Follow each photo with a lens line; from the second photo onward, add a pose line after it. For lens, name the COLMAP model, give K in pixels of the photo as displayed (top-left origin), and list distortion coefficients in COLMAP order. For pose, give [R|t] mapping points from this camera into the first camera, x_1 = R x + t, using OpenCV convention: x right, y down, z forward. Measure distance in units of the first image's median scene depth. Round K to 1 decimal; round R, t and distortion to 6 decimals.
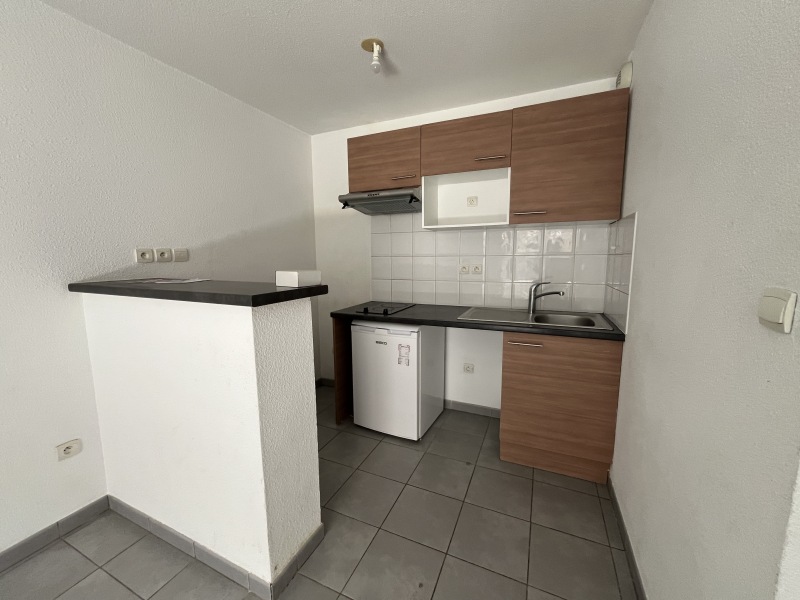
lens RADIAL K [[322.5, 0, 399.8], [0, 322.5, 299.3], [0, 0, 1]] dist [-0.002182, 0.000382]
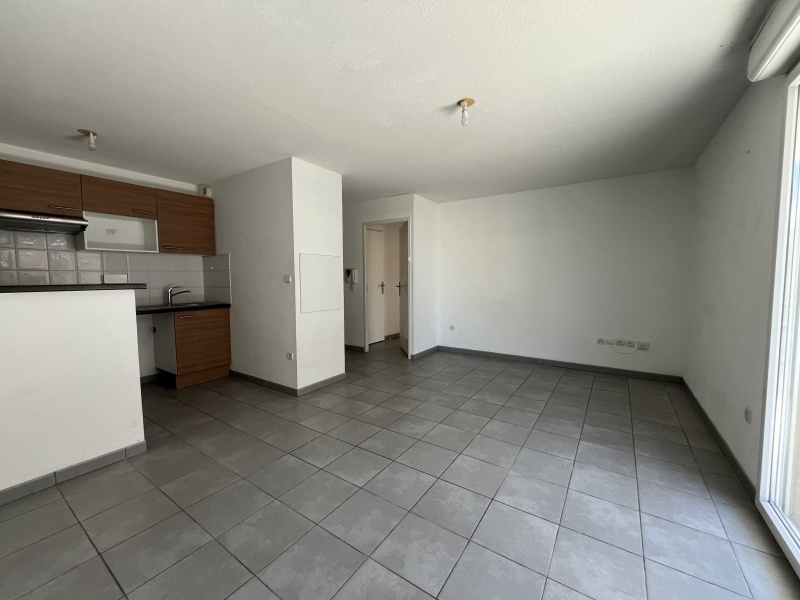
lens RADIAL K [[322.5, 0, 399.7], [0, 322.5, 298.7], [0, 0, 1]] dist [-0.002182, 0.000382]
pose [[0.168688, -0.061664, 0.983739, -1.237372], [0.138708, 0.989595, 0.038246, 0.132016], [-0.975861, 0.130001, 0.175486, -0.558433]]
